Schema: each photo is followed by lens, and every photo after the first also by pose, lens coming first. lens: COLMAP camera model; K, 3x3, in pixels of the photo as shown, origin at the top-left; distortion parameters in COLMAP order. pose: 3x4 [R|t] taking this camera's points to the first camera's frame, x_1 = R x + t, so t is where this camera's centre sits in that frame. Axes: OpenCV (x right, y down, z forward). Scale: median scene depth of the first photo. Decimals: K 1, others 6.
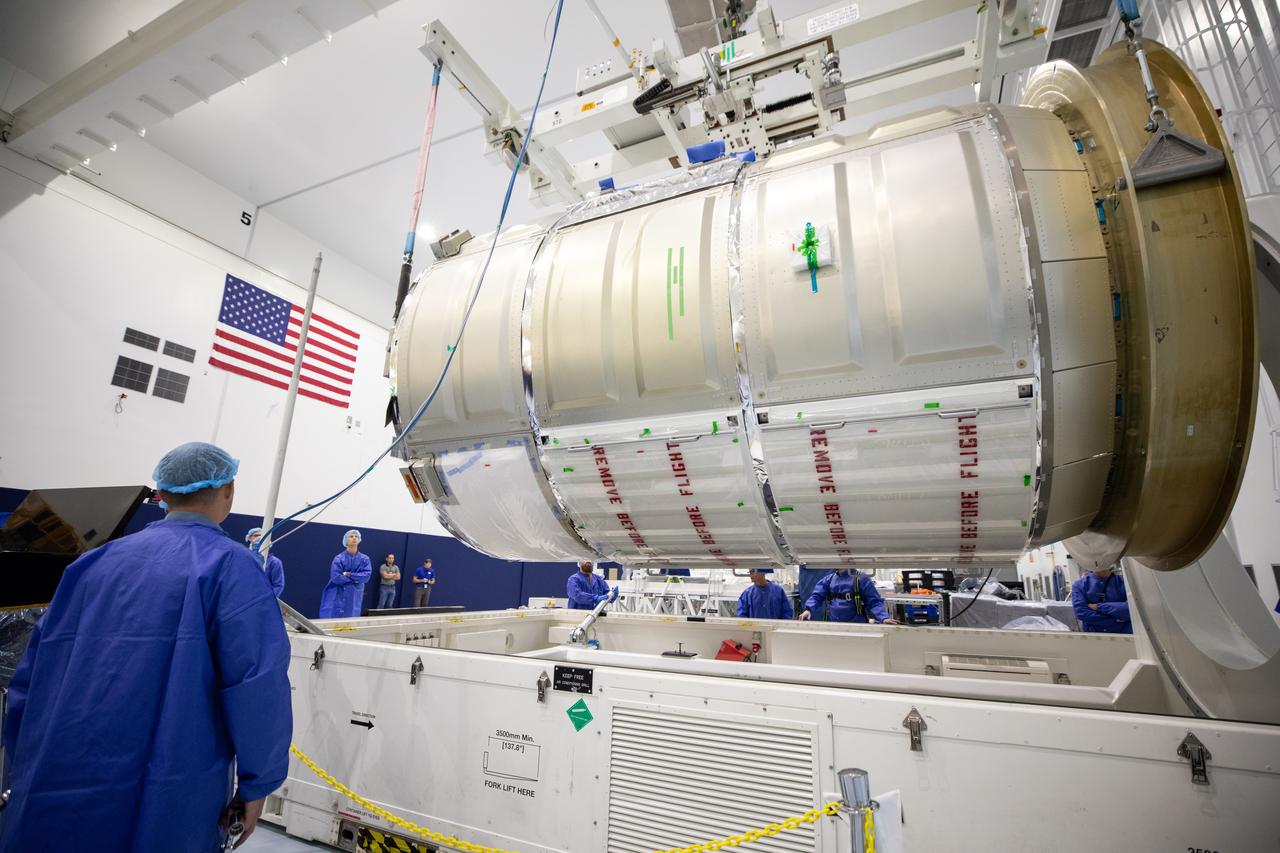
lens RADIAL K [[570.3, 0, 657.1], [0, 570.3, 428.1], [0, 0, 1]] dist [-0.025404, 0.000244]
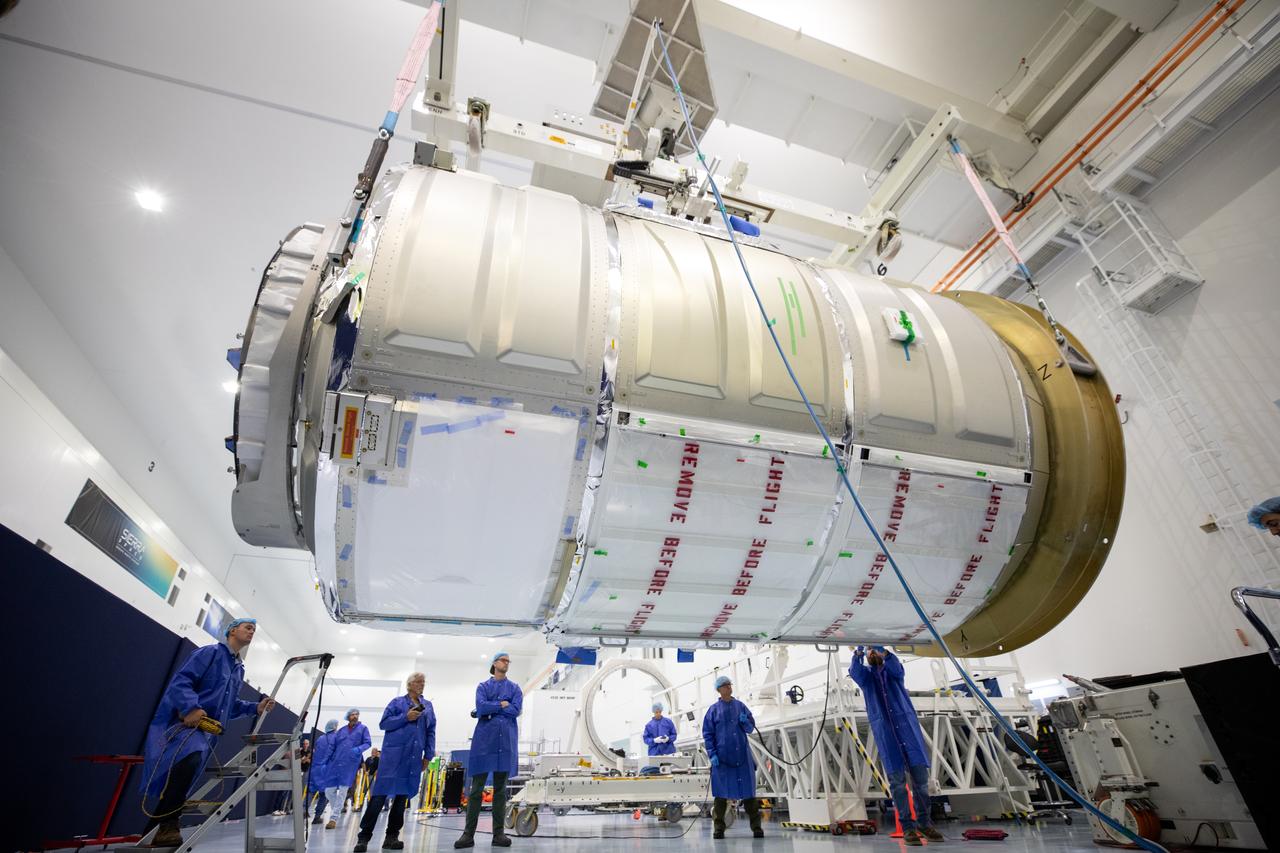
lens RADIAL K [[570.3, 0, 657.1], [0, 570.3, 428.1], [0, 0, 1]] dist [-0.025404, 0.000244]
pose [[0.739991, 0.319794, 0.591731, -0.627769], [-0.126278, 0.930154, -0.344772, 0.299562], [-0.660657, 0.180405, 0.728688, 0.430757]]
